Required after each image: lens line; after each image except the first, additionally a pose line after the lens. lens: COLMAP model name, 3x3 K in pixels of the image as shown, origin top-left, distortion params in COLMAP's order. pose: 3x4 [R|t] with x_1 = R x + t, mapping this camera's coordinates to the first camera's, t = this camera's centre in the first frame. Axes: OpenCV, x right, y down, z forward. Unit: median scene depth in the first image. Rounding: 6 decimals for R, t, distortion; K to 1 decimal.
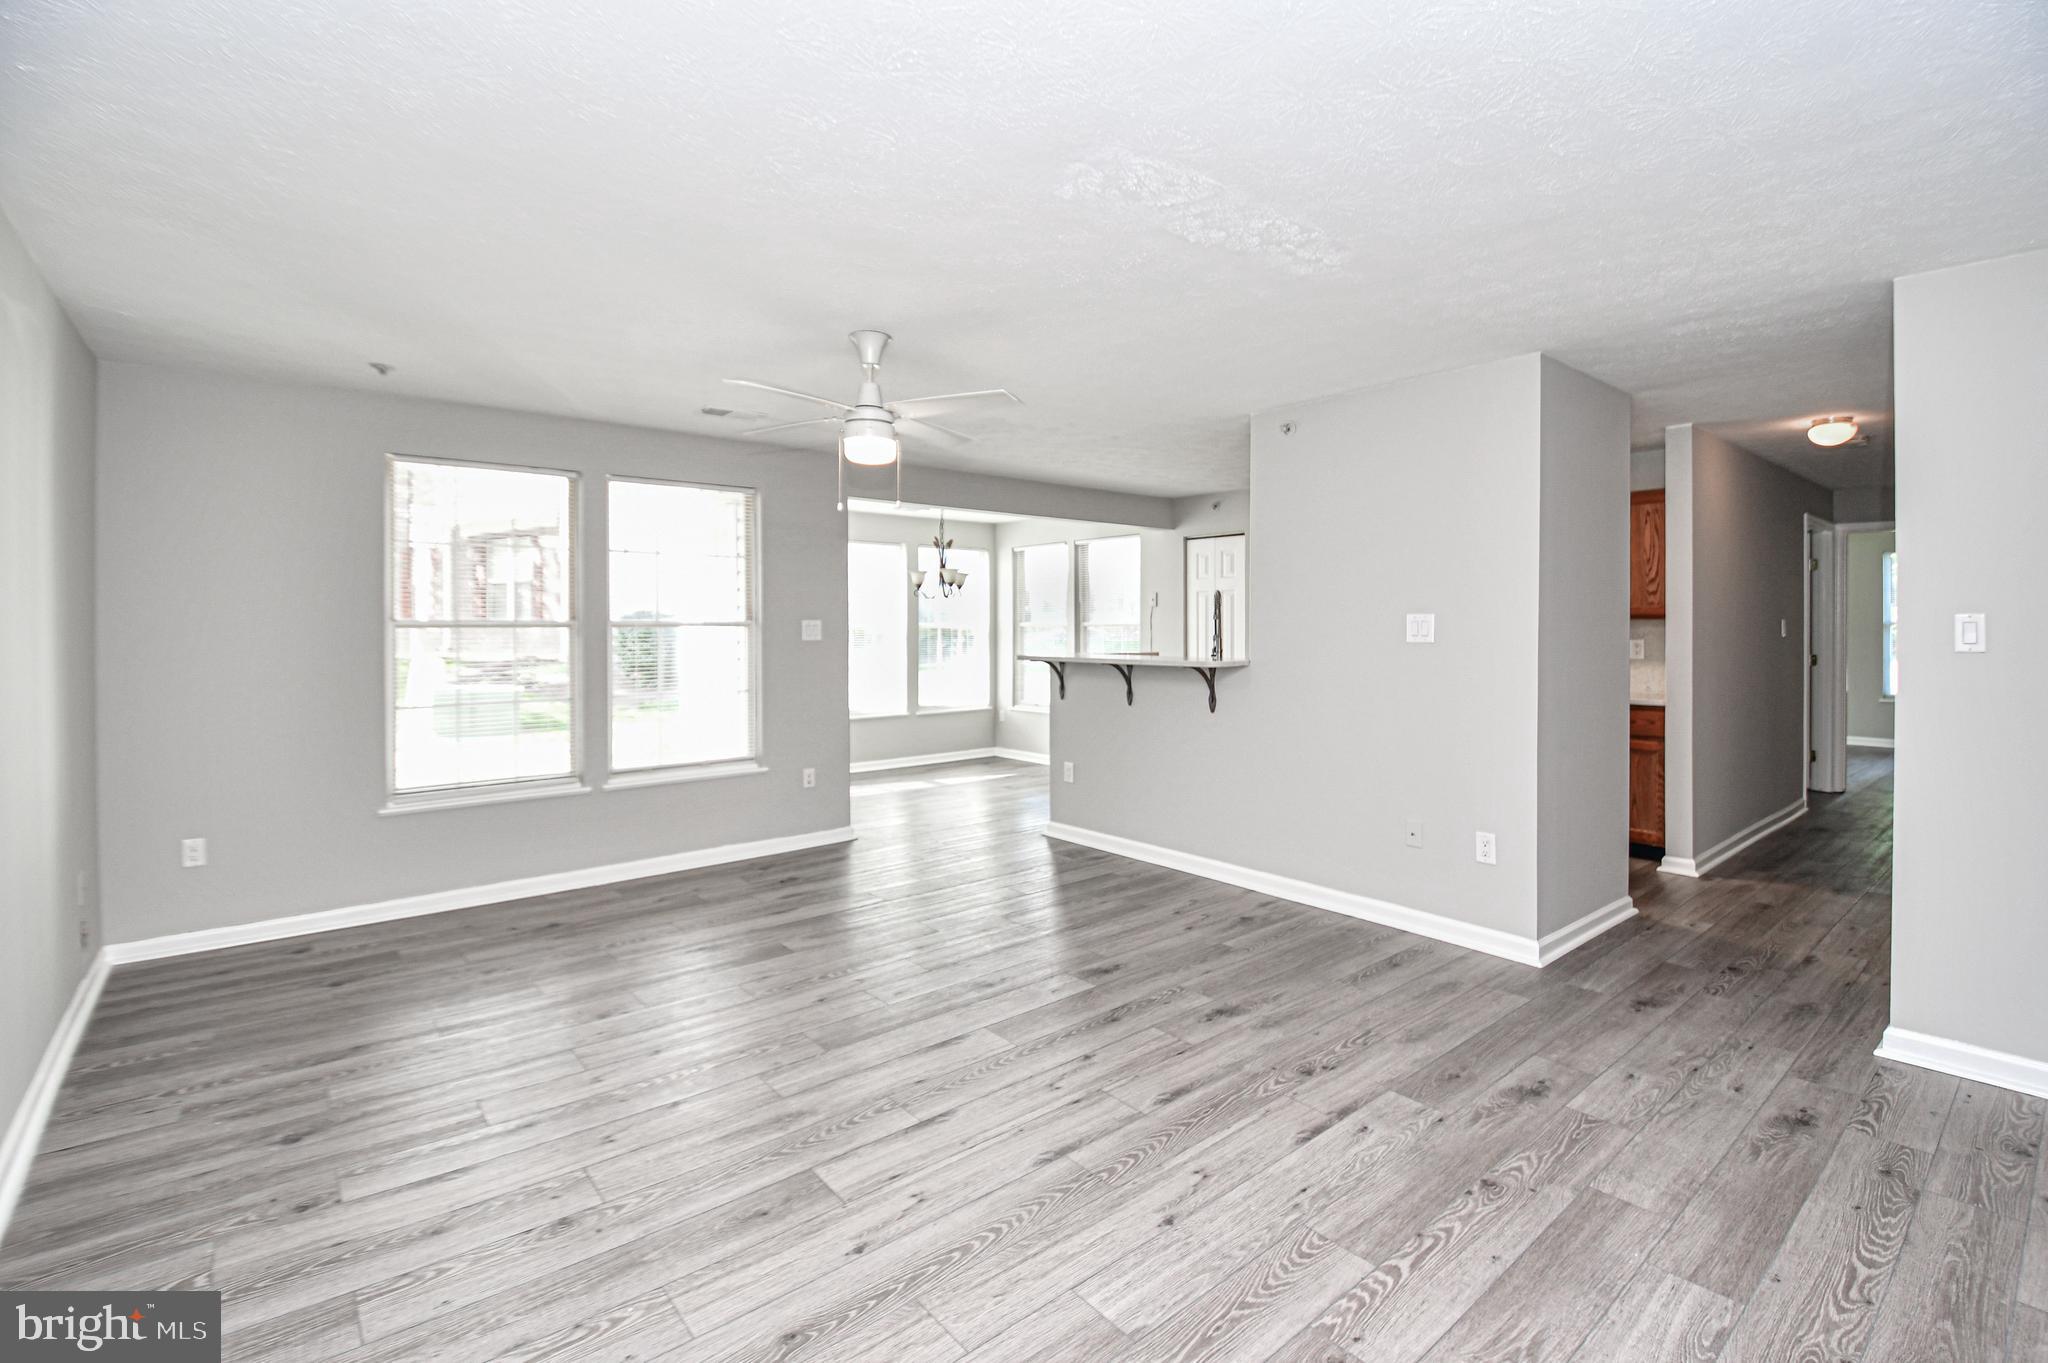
lens RADIAL K [[959.2, 0, 1045.4], [0, 959.2, 630.0], [0, 0, 1]] dist [0.027574, -0.030242]
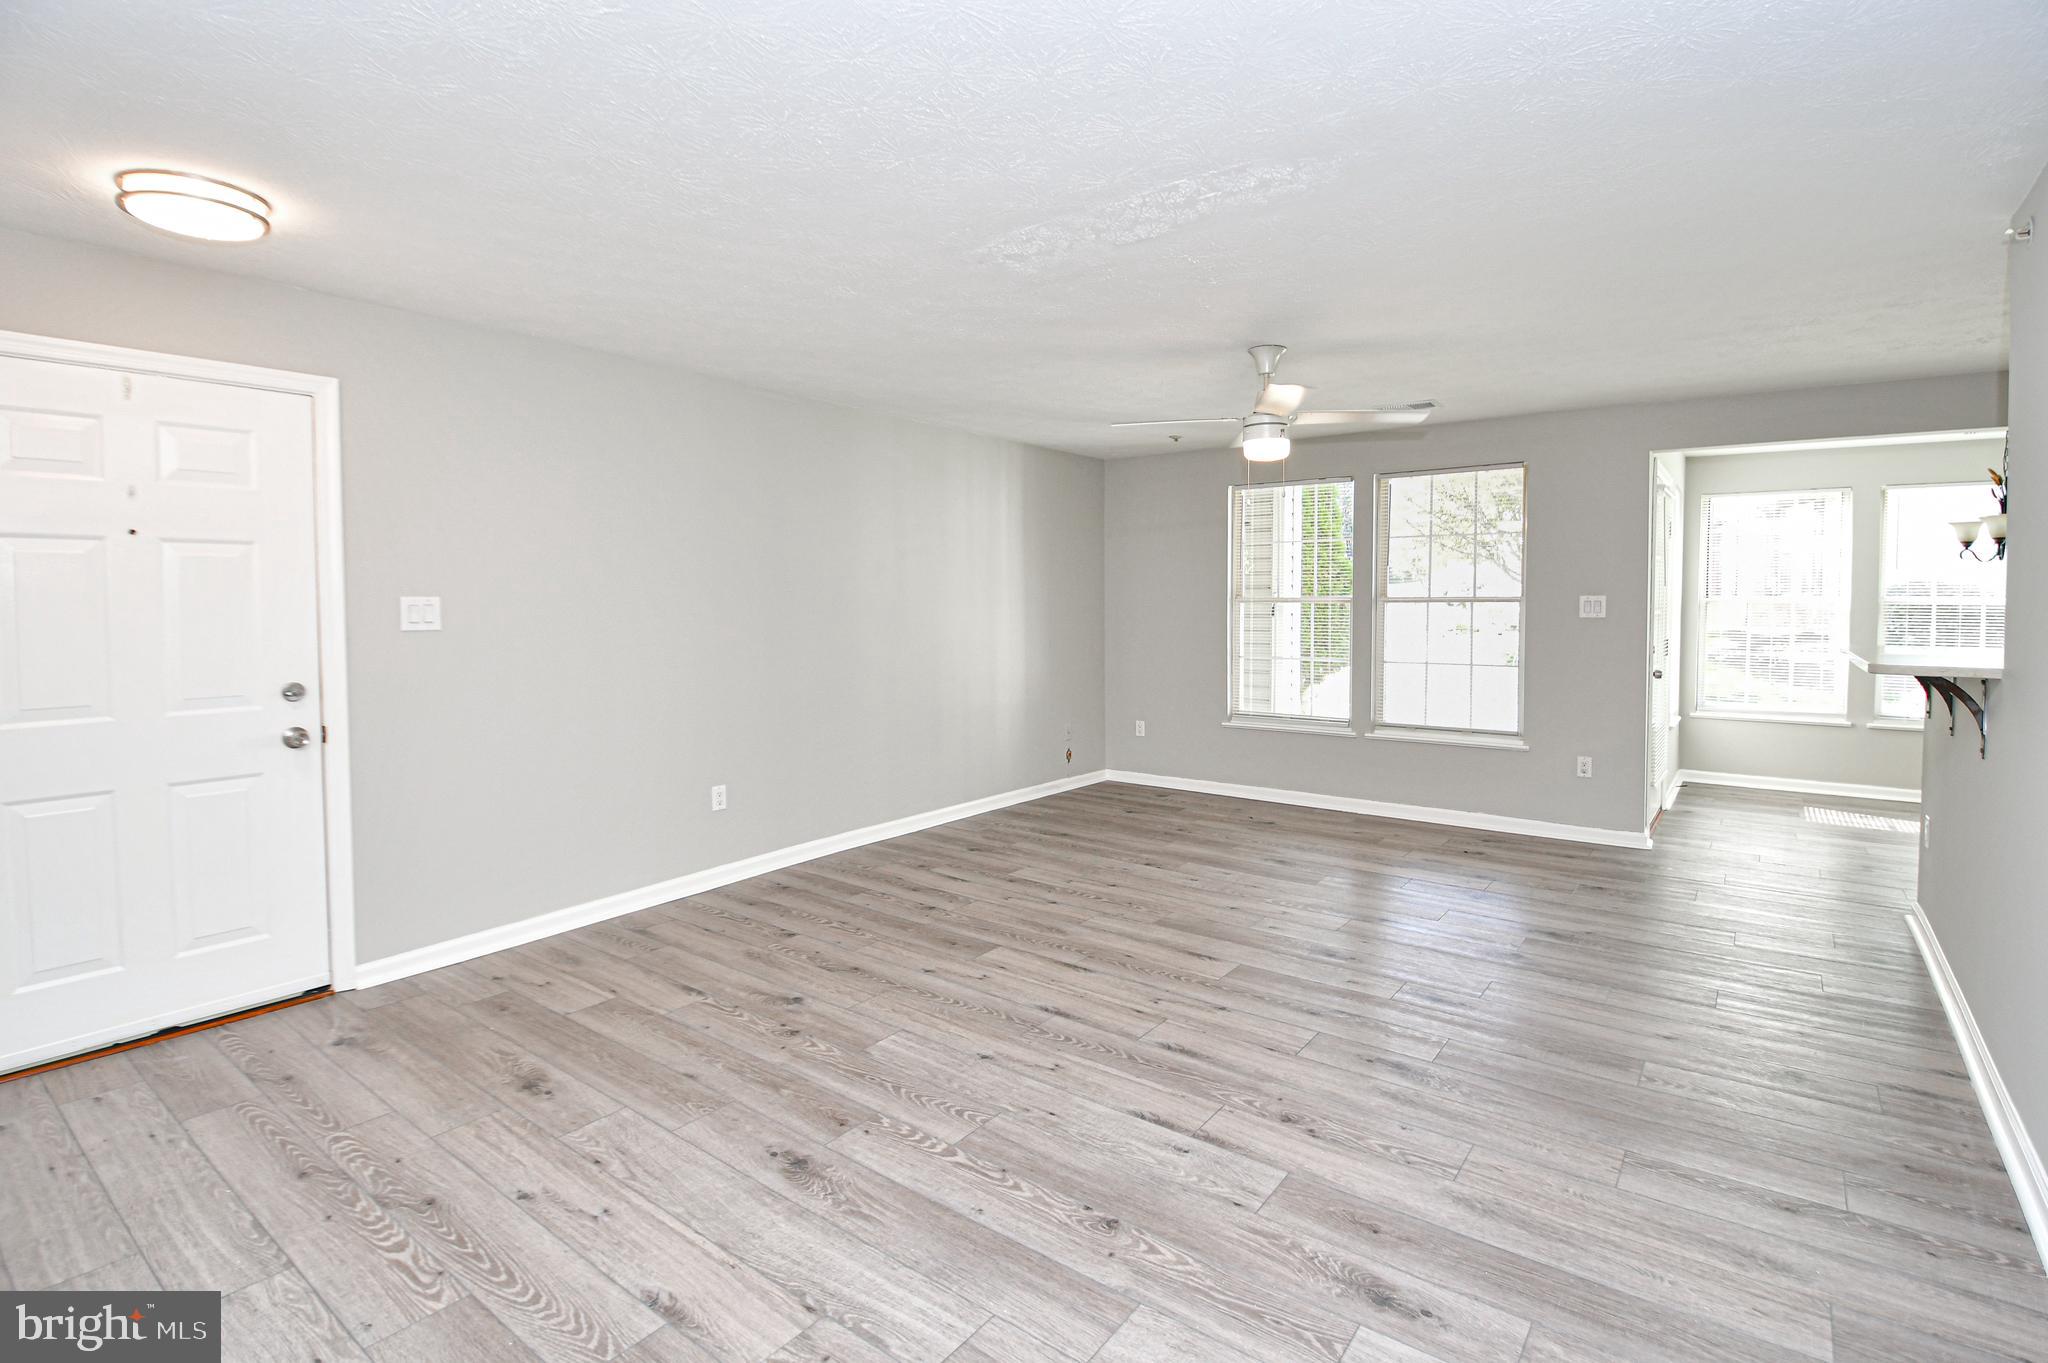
lens RADIAL K [[959.2, 0, 1045.4], [0, 959.2, 630.0], [0, 0, 1]] dist [0.027574, -0.030242]
pose [[0.209208, 0.030223, -0.977404, 1.061545], [-0.005061, 0.999542, 0.029824, -0.000771], [0.977858, -0.001293, 0.209265, 0.615289]]
